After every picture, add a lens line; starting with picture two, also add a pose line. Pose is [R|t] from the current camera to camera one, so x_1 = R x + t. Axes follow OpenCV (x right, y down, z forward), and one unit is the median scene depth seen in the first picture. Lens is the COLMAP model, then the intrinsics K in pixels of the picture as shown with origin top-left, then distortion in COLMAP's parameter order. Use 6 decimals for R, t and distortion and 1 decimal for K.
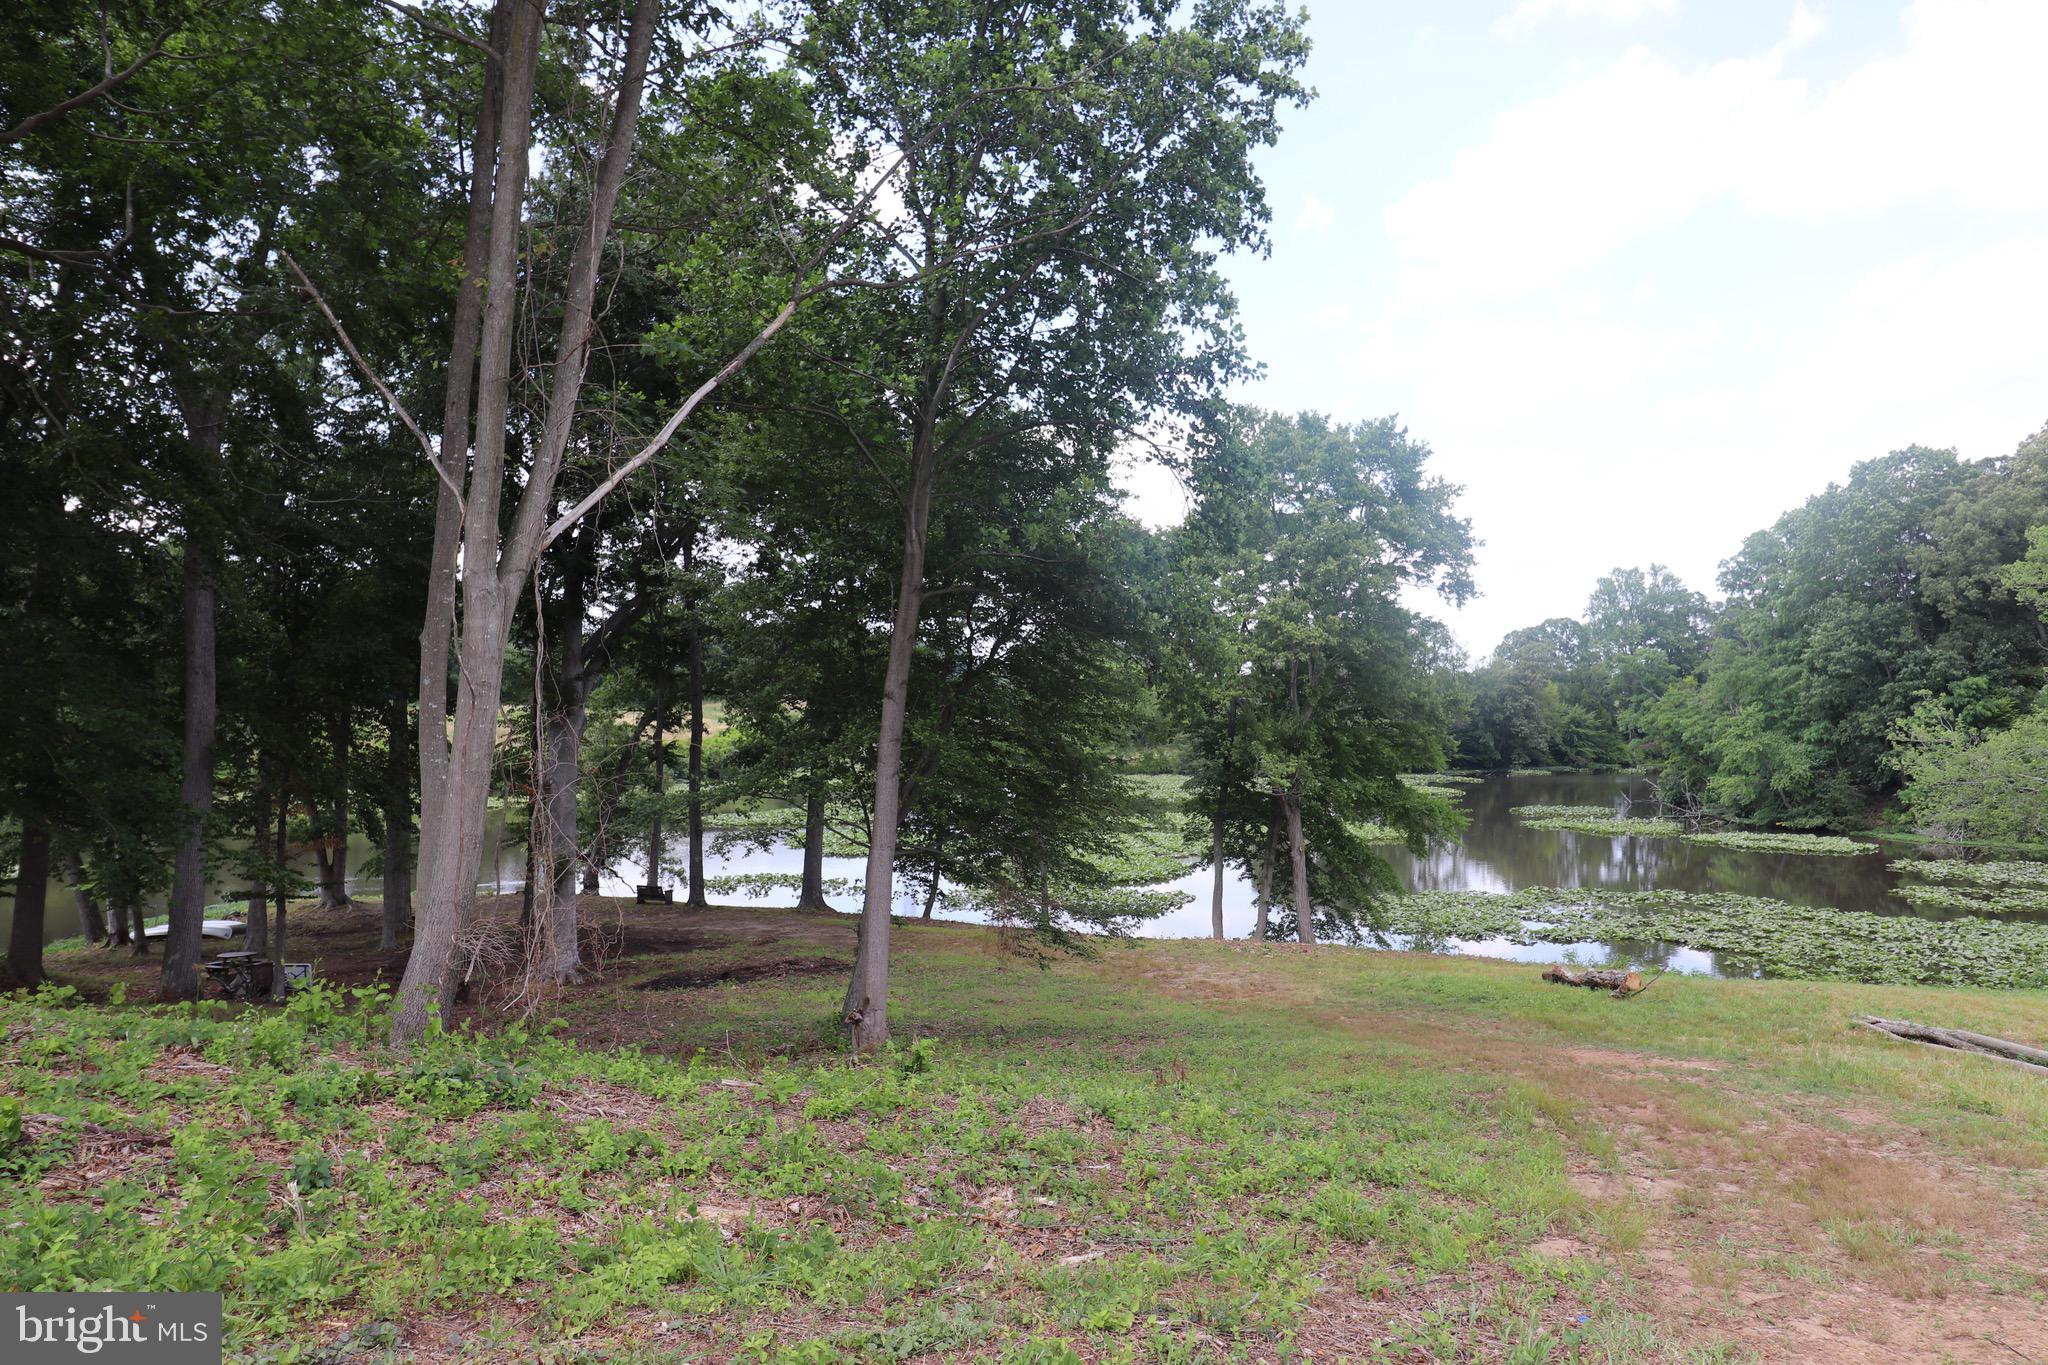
lens RADIAL K [[1573.5, 0, 1038.2], [0, 1573.5, 680.2], [0, 0, 1]] dist [0.061256, -0.017562]
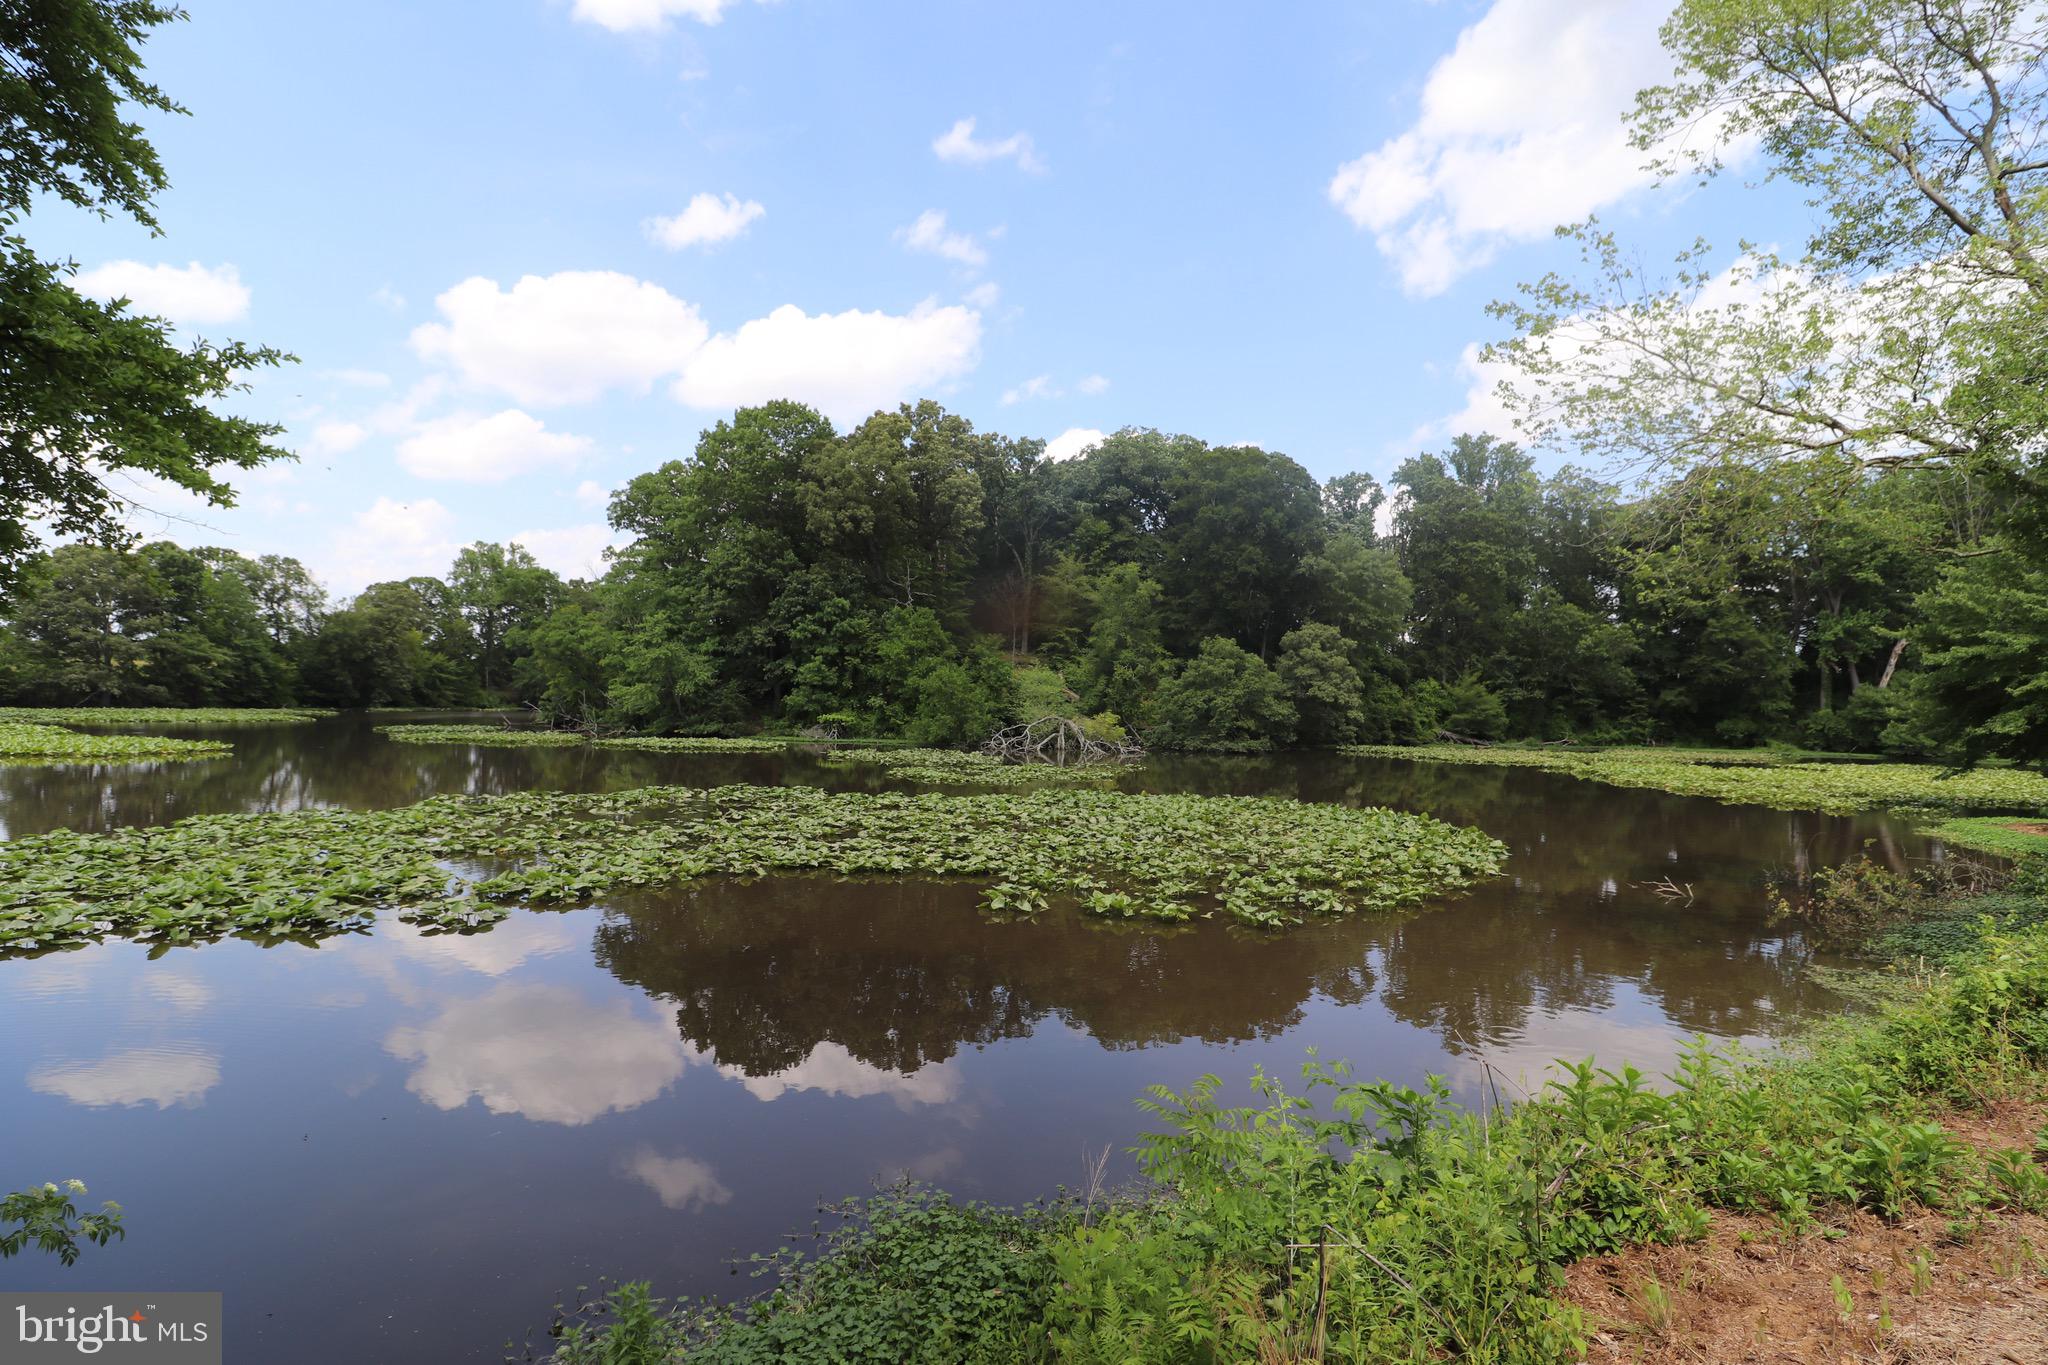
lens RADIAL K [[945.9, 0, 1027.6], [0, 945.9, 680.7], [0, 0, 1]] dist [0.001721, -0.000172]
pose [[0.618344, 0.036480, 0.785061, 0.191763], [-0.030109, 0.999288, -0.022720, 0.099367], [-0.785331, -0.009589, 0.619002, 0.684502]]
